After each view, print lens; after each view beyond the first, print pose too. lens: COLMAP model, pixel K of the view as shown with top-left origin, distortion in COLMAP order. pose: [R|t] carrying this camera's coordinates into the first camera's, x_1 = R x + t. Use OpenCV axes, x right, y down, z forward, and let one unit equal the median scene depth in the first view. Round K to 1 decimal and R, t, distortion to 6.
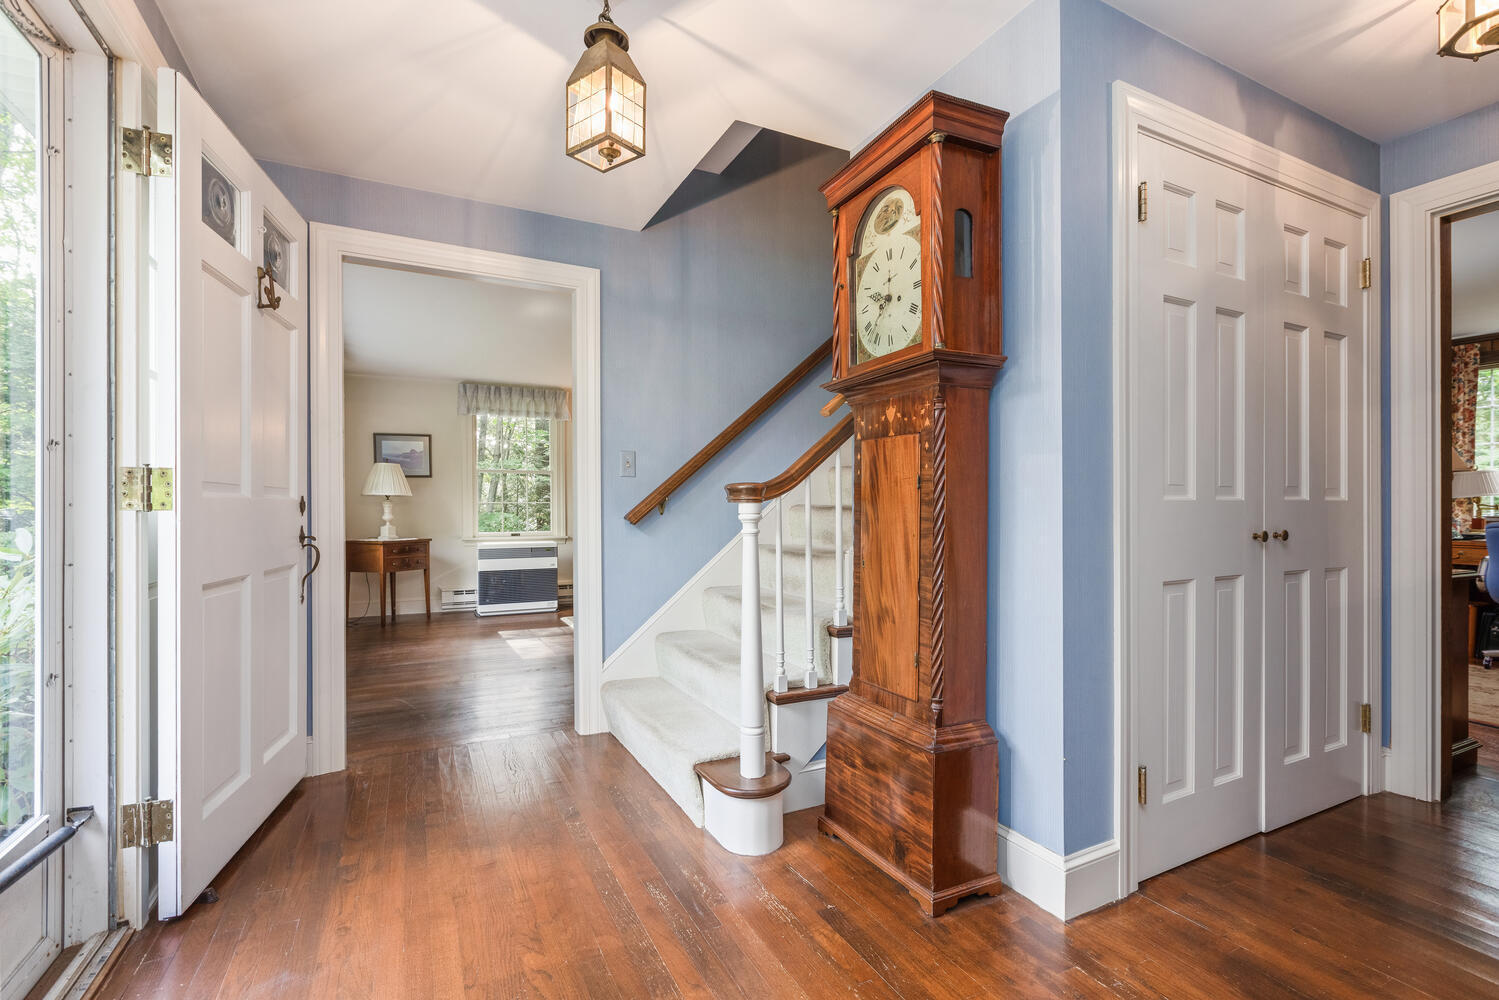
lens RADIAL K [[669.6, 0, 747.4], [0, 669.6, 509.8], [0, 0, 1]] dist [0.000297, -0.000018]
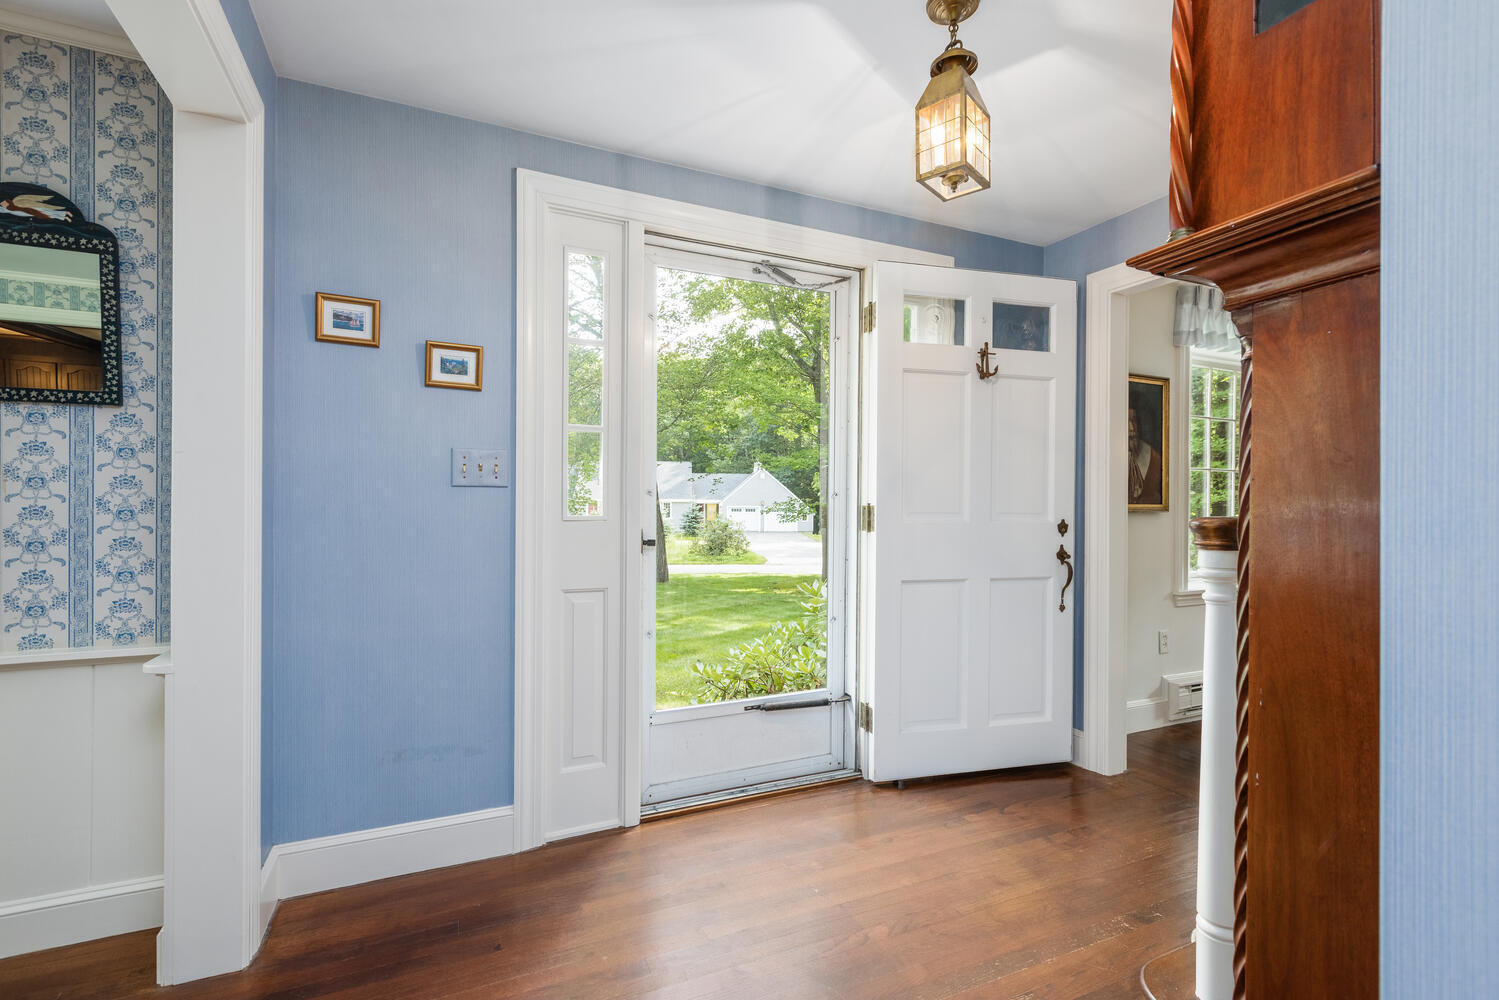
lens RADIAL K [[669.6, 0, 747.4], [0, 669.6, 509.8], [0, 0, 1]] dist [0.000297, -0.000018]
pose [[-0.043761, -0.001894, -0.999040, 0.777993], [-0.003693, 0.999992, -0.001734, -0.047057], [0.999035, 0.003613, -0.043767, 0.760748]]
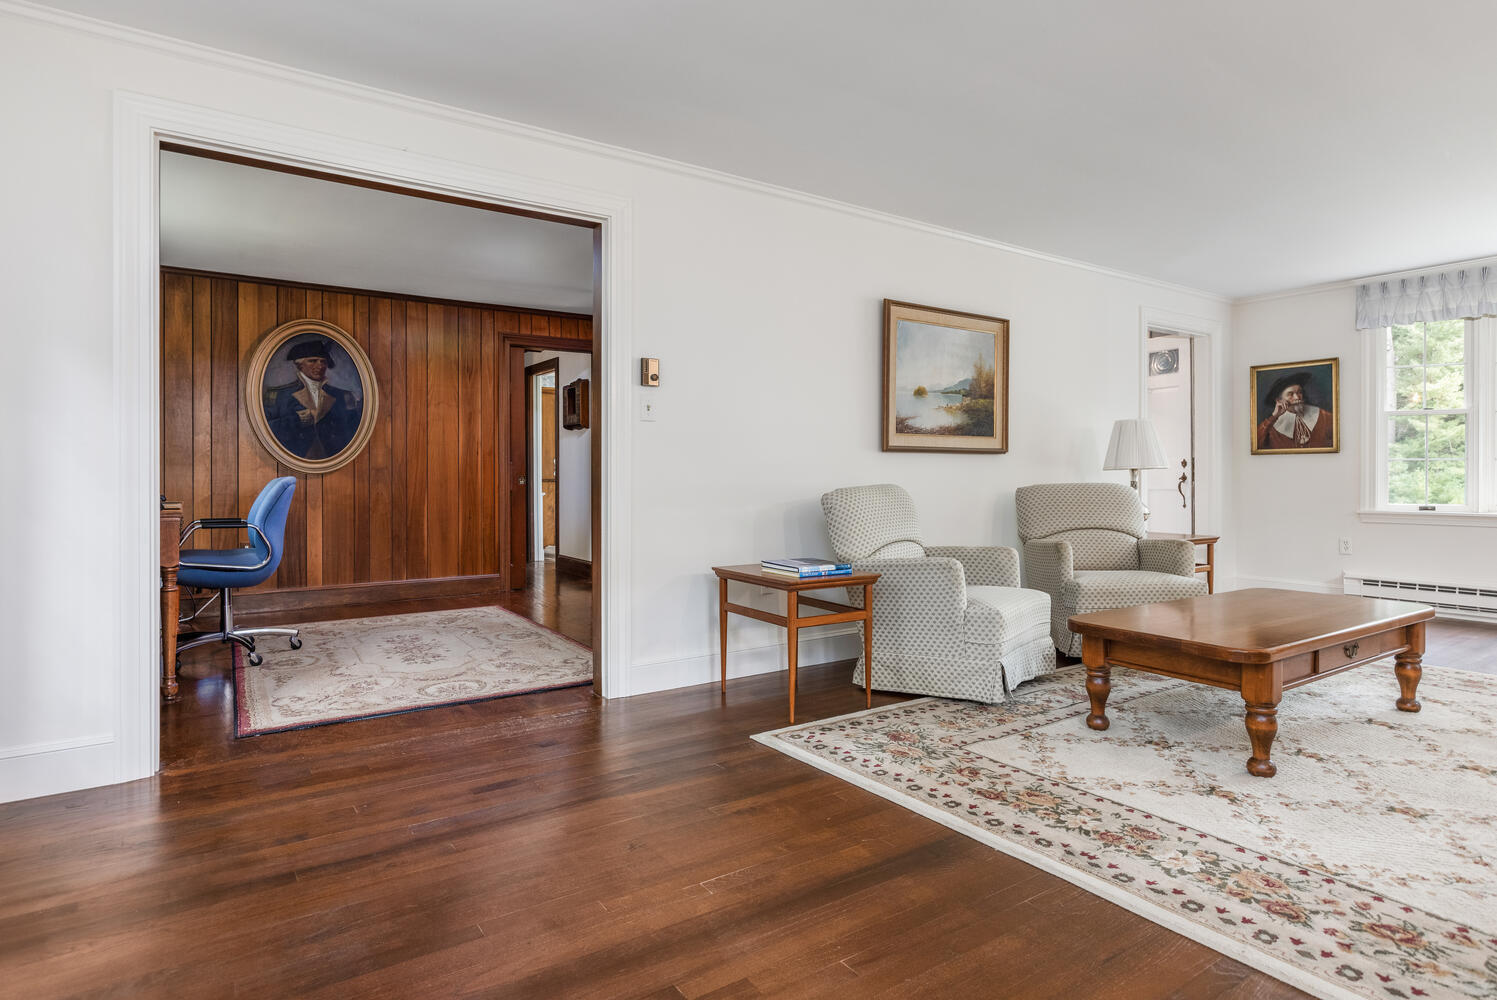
lens RADIAL K [[807.8, 0, 739.9], [0, 807.8, 479.0], [0, 0, 1]] dist [-0.000436, -0.000477]
pose [[-0.991780, -0.000419, -0.127957, 1.646554], [-0.001006, 0.999989, 0.004527, 0.049788], [0.127954, 0.004619, -0.991769, 5.014229]]
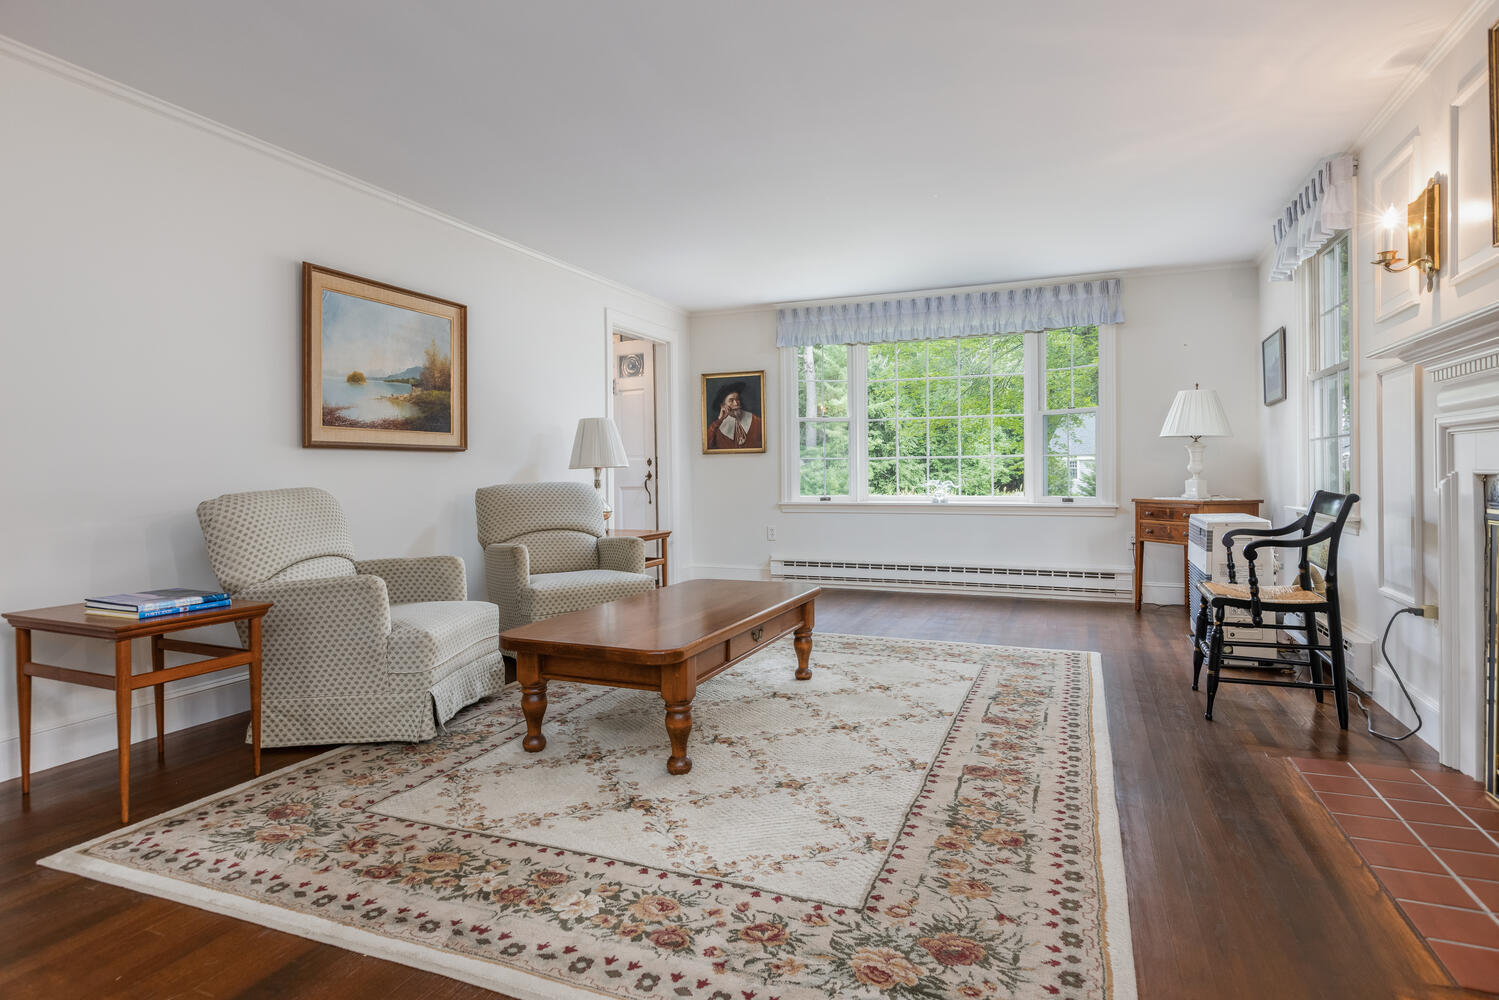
lens RADIAL K [[808.9, 0, 740.9], [0, 808.9, 479.0], [0, 0, 1]] dist [-0.000436, -0.000477]
pose [[-0.757023, 0.011559, -0.653286, 1.373735], [0.008790, 0.999933, 0.007506, 0.049029], [0.653329, -0.000061, -0.757074, 4.861432]]
